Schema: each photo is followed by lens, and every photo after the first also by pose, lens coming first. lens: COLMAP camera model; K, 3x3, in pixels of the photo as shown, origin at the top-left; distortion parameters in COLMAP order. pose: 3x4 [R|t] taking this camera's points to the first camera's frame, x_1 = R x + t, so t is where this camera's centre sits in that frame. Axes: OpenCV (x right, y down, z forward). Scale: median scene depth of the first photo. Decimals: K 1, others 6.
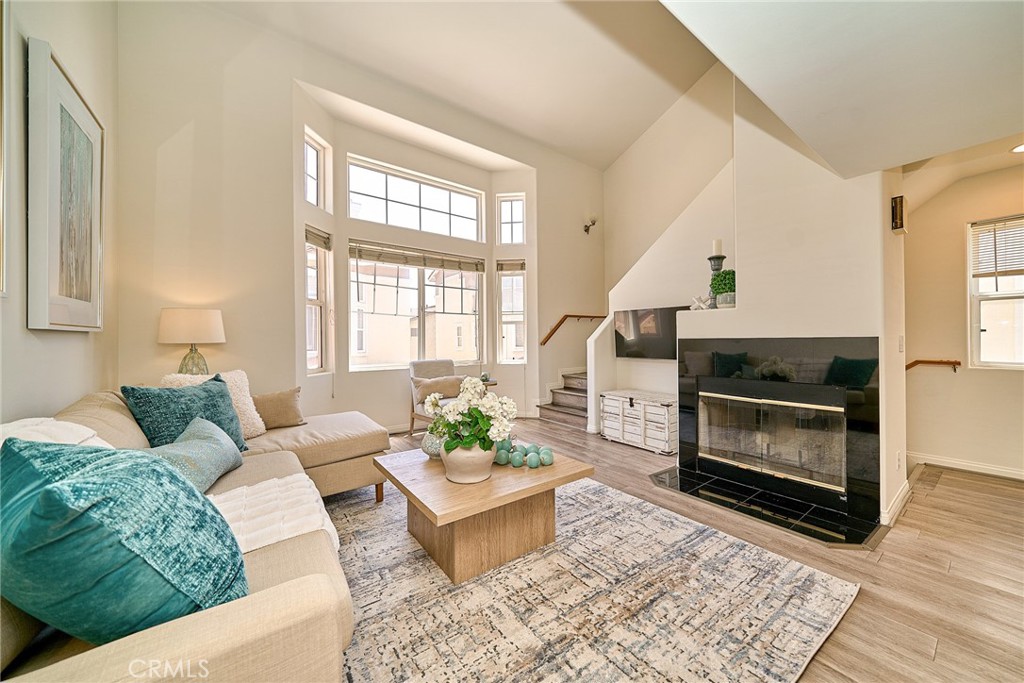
lens RADIAL K [[358.2, 0, 520.3], [0, 358.2, 340.6], [0, 0, 1]] dist [-0.001238, -0.000444]
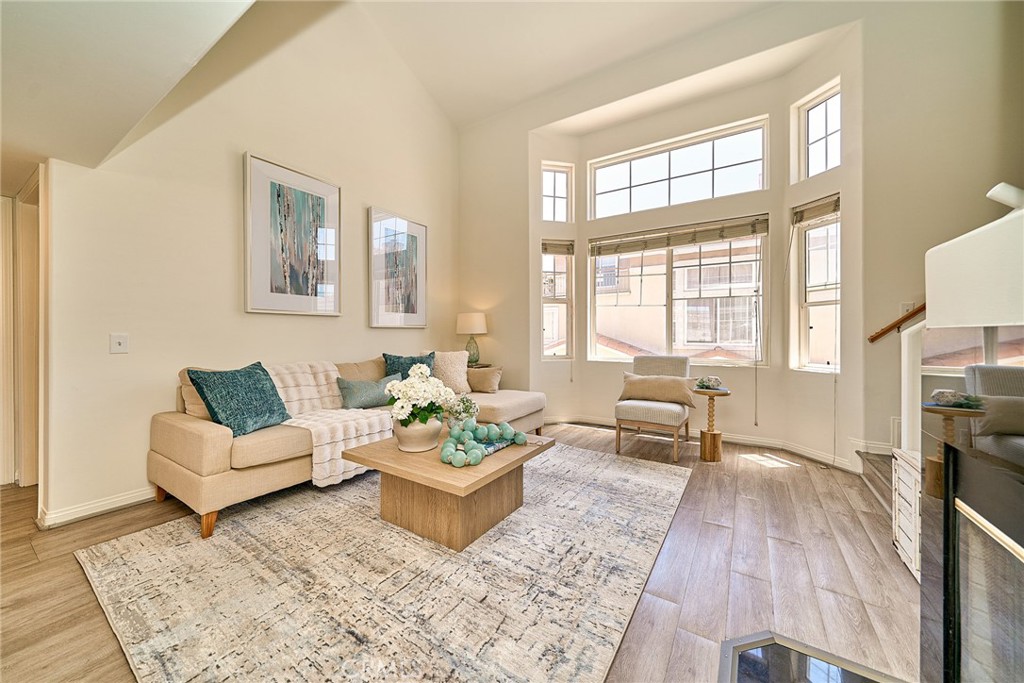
lens RADIAL K [[361.5, 0, 506.3], [0, 361.5, 334.8], [0, 0, 1]] dist [0.005159, -0.000448]
pose [[0.351958, 0.009090, -0.935972, 0.428417], [-0.002332, 0.999958, 0.008834, -0.001536], [0.936013, -0.000926, 0.351964, 0.338380]]
